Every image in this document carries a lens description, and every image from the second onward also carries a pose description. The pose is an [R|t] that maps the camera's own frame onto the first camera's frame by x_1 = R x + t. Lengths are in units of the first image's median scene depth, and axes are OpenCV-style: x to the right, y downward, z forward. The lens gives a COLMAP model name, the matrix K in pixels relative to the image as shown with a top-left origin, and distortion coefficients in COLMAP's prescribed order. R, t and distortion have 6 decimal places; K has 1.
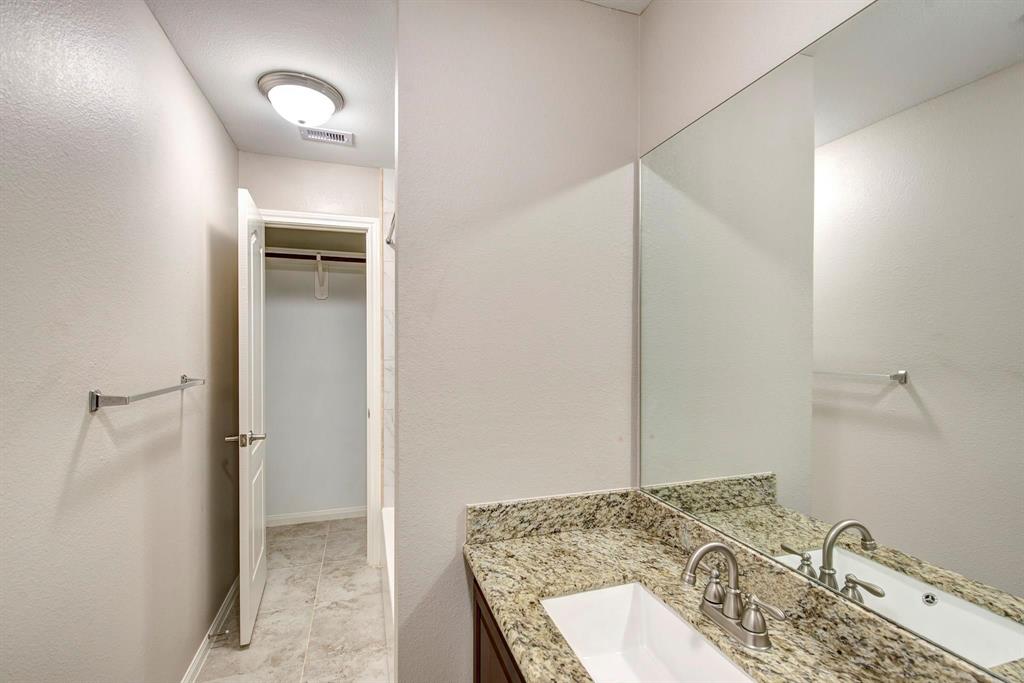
lens RADIAL K [[440.7, 0, 509.7], [0, 440.7, 343.3], [0, 0, 1]] dist [-0.004178, -0.001228]
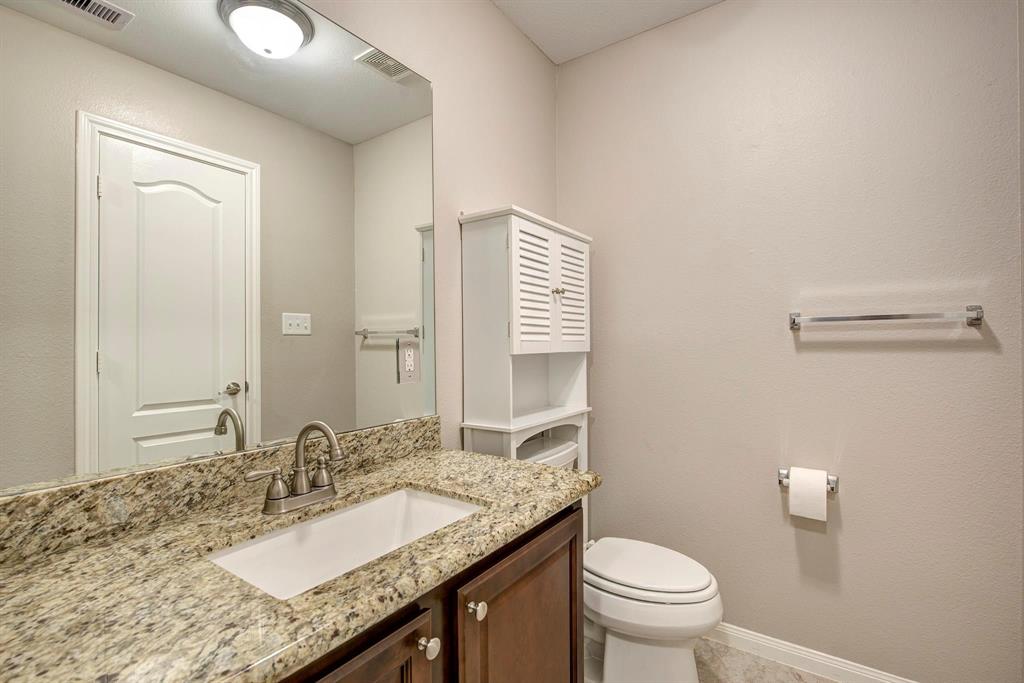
lens RADIAL K [[446.1, 0, 514.4], [0, 446.1, 338.4], [0, 0, 1]] dist [-0.011306, -0.001088]
pose [[-0.580823, -0.004357, 0.814018, -0.518289], [-0.001385, 0.999990, 0.004365, 0.195978], [-0.814029, 0.001408, -0.580823, 0.962310]]
